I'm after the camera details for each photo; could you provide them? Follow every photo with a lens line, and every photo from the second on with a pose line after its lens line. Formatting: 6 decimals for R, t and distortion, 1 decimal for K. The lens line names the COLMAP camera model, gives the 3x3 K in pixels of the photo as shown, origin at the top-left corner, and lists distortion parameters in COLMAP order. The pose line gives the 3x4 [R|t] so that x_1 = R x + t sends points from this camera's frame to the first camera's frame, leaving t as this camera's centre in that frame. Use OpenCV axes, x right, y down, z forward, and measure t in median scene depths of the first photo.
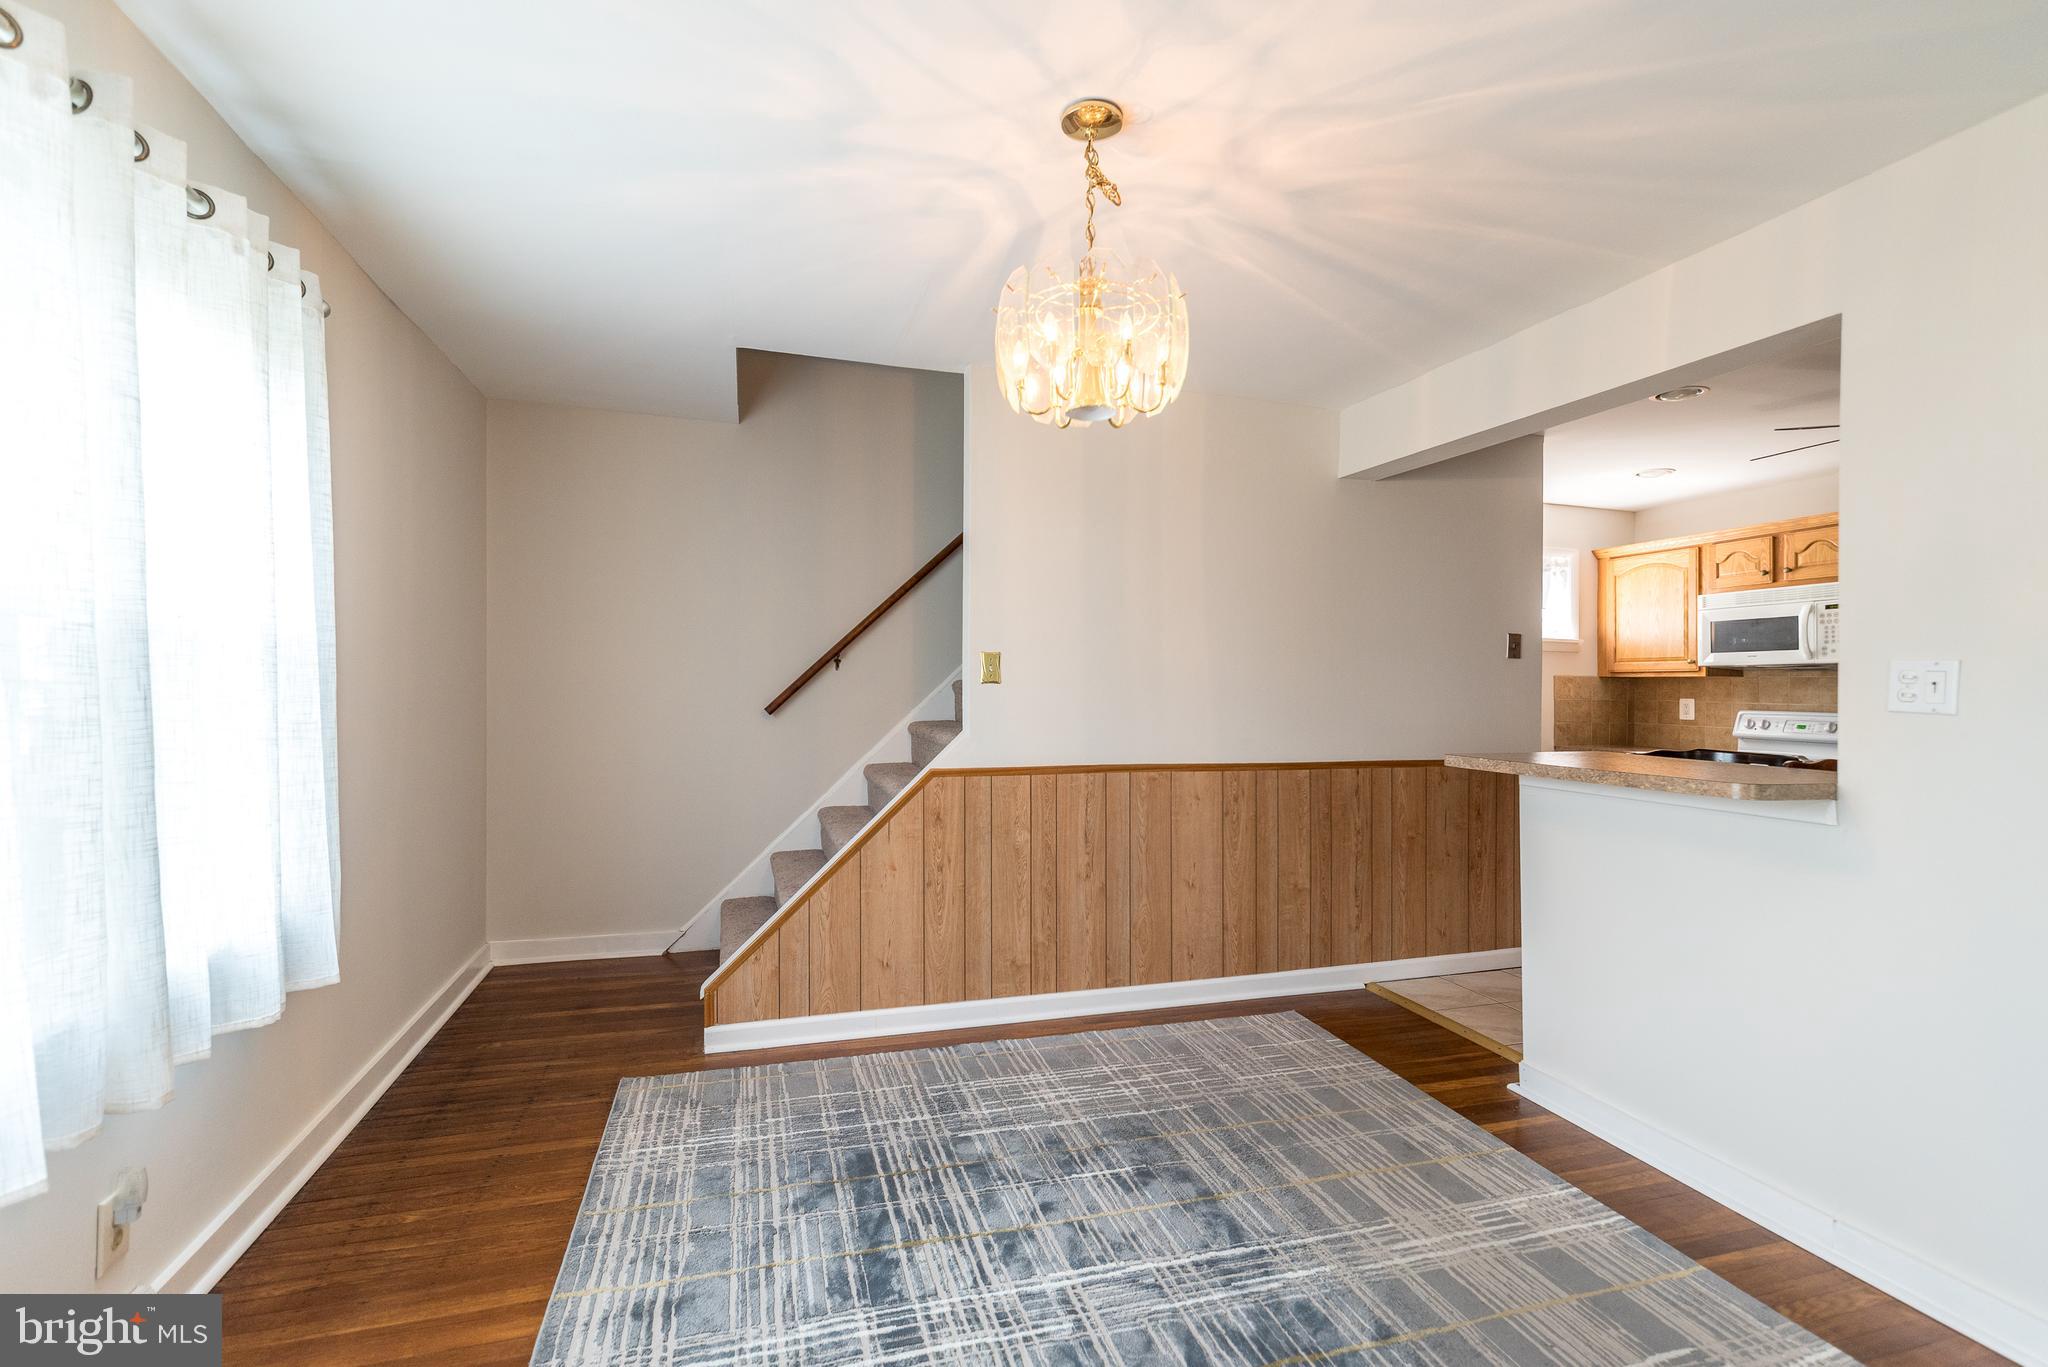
lens RADIAL K [[891.0, 0, 1024.3], [0, 891.0, 665.8], [0, 0, 1]] dist [0.005989, 0.000358]
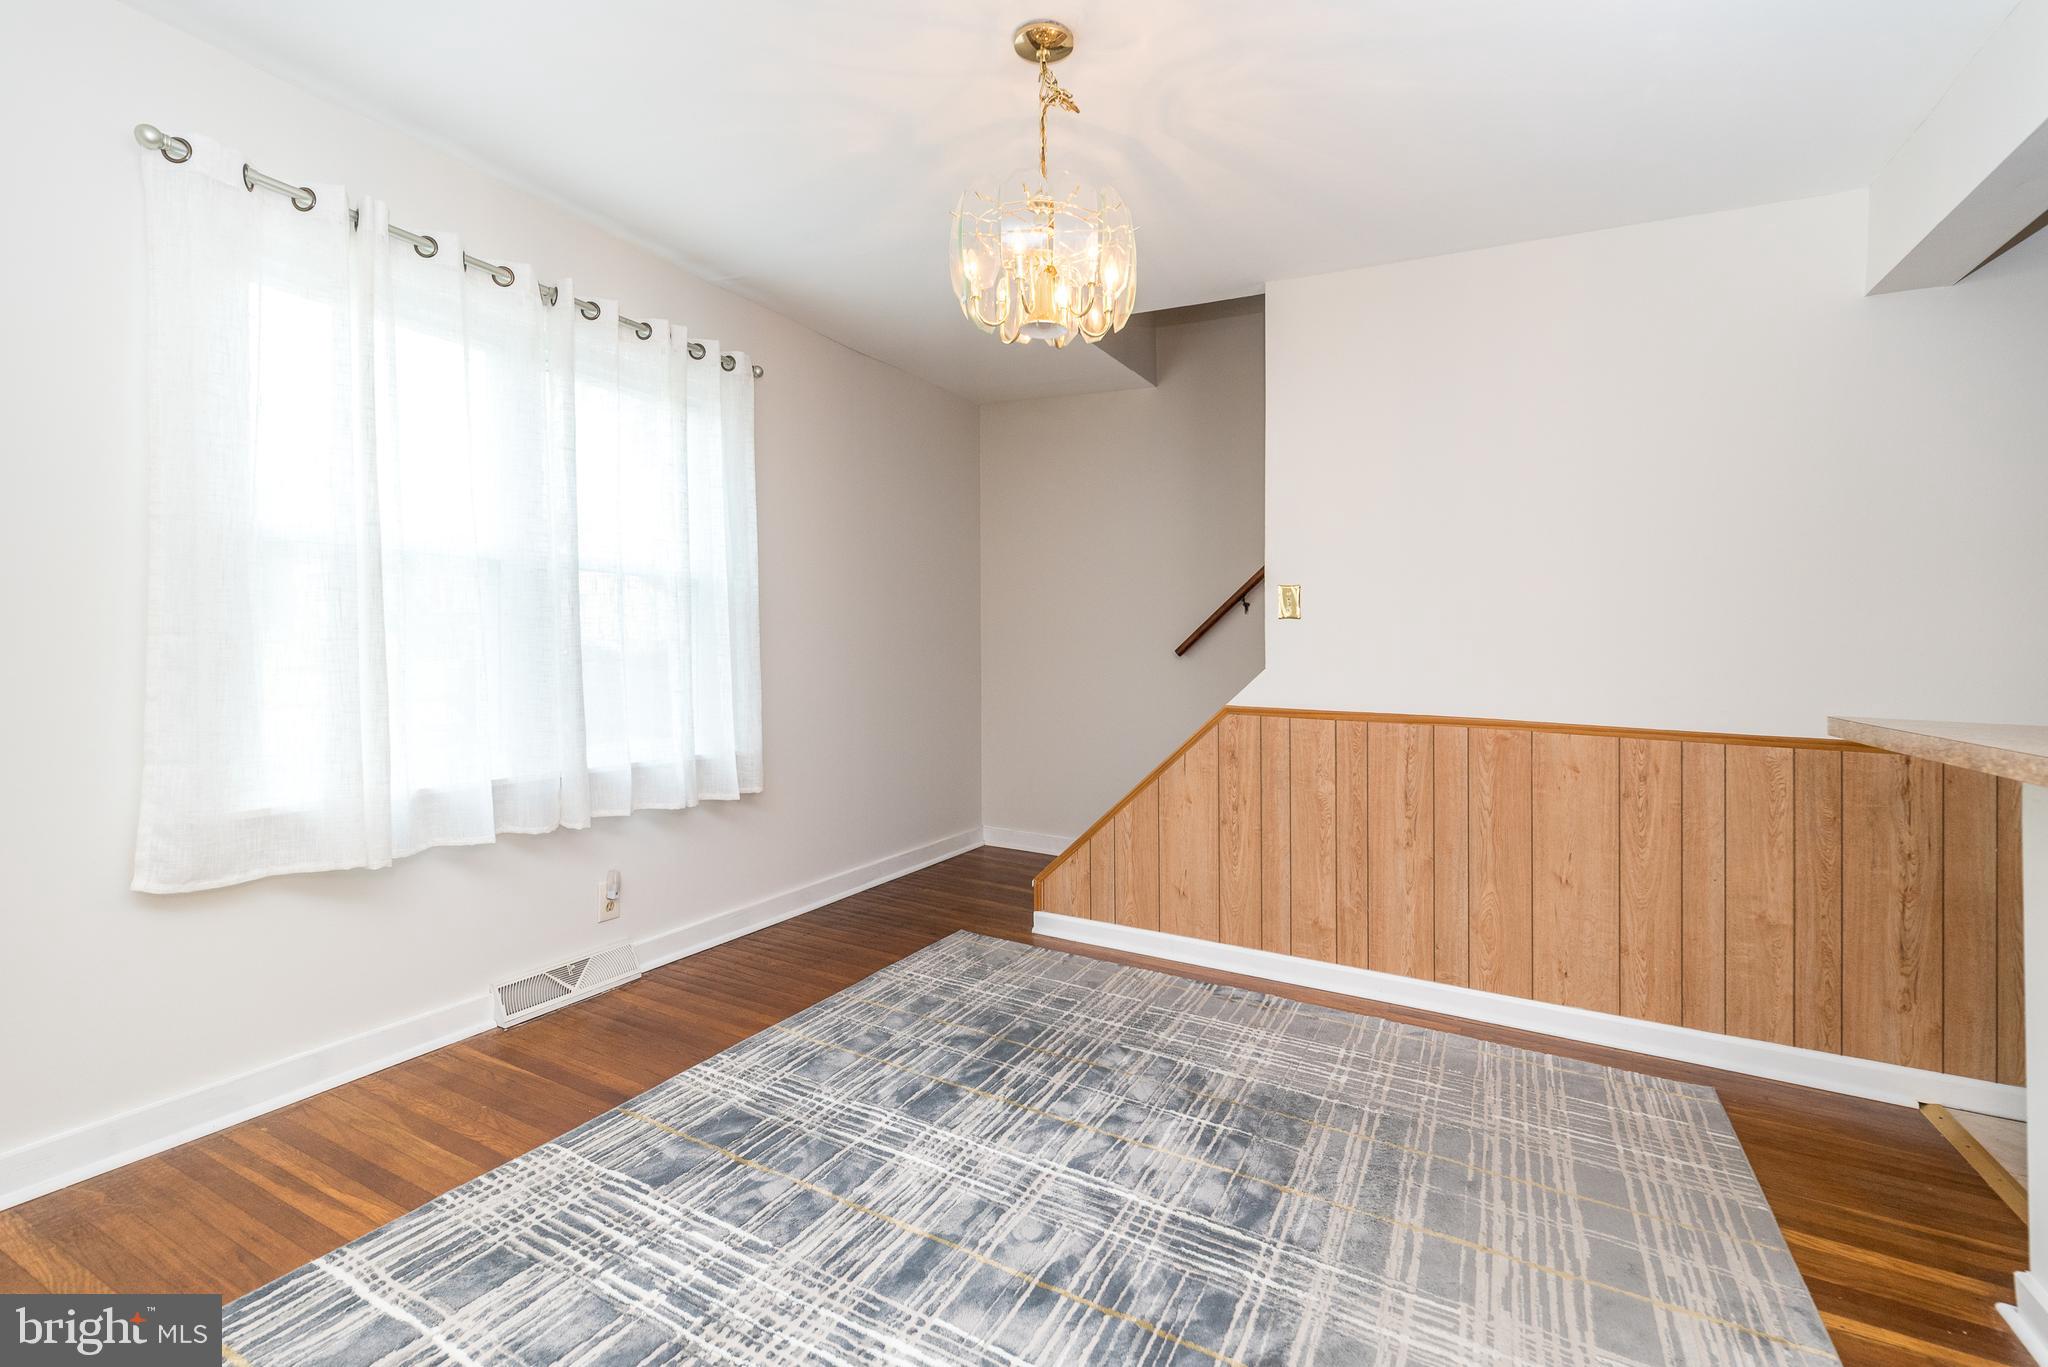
lens RADIAL K [[907.1, 0, 1032.9], [0, 907.1, 641.9], [0, 0, 1]] dist [0.003376, 0.000553]
pose [[0.714618, 0.007775, -0.699472, 0.440283], [-0.001987, 0.999957, 0.009084, 0.036318], [0.699512, -0.005102, 0.714603, 0.133133]]
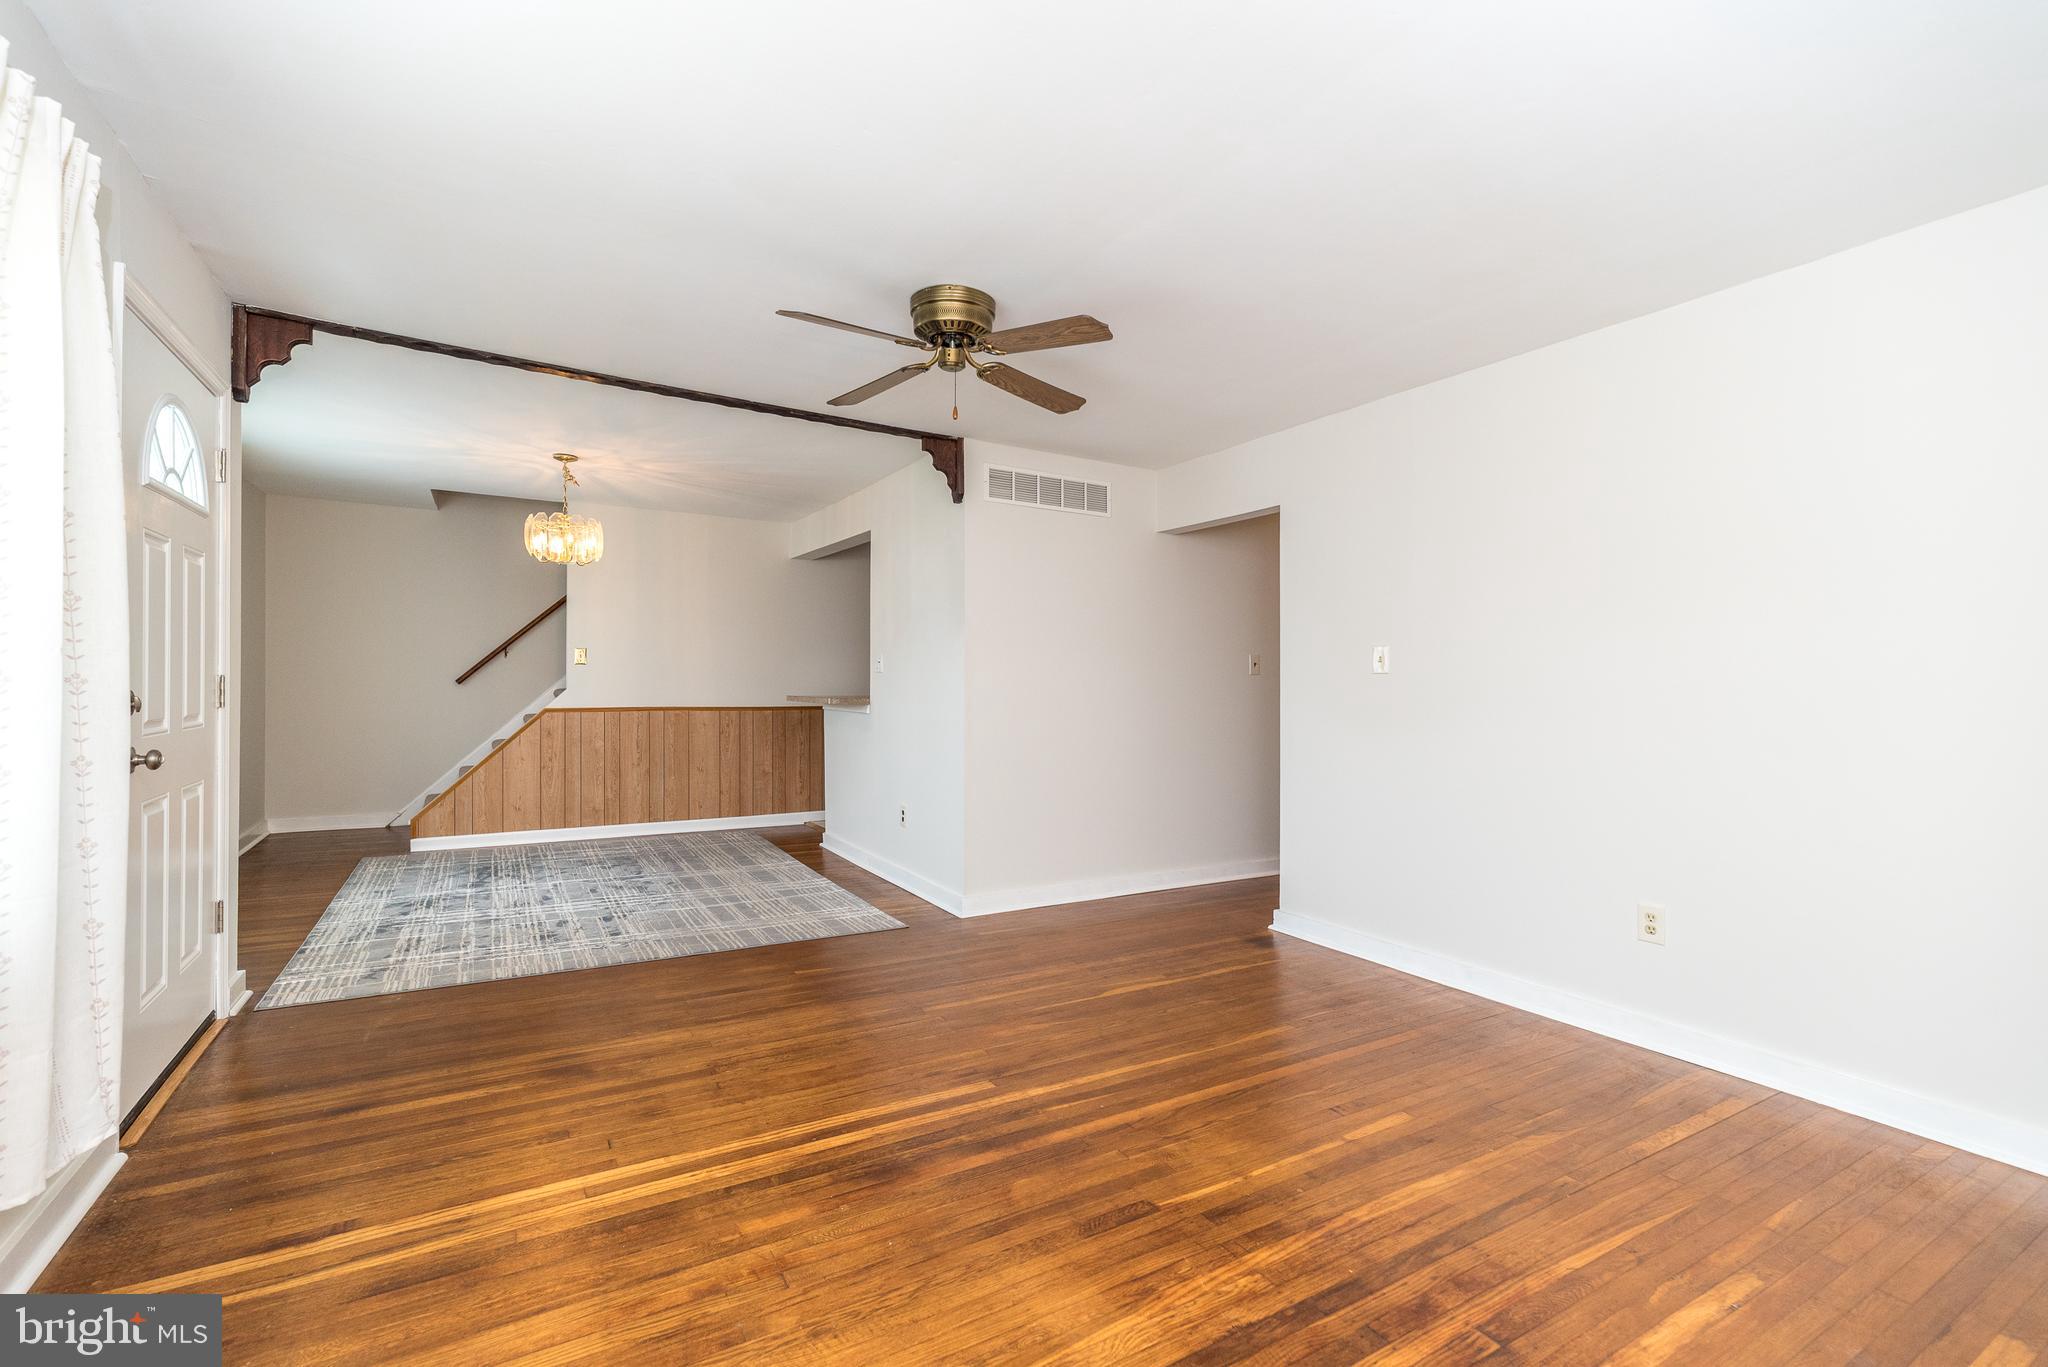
lens RADIAL K [[891.0, 0, 1024.3], [0, 891.0, 665.8], [0, 0, 1]] dist [0.005989, 0.000358]
pose [[0.971255, 0.003262, 0.238018, 0.441606], [-0.004365, 0.999982, 0.004109, 0.011426], [-0.238001, -0.005030, 0.971252, -1.122486]]
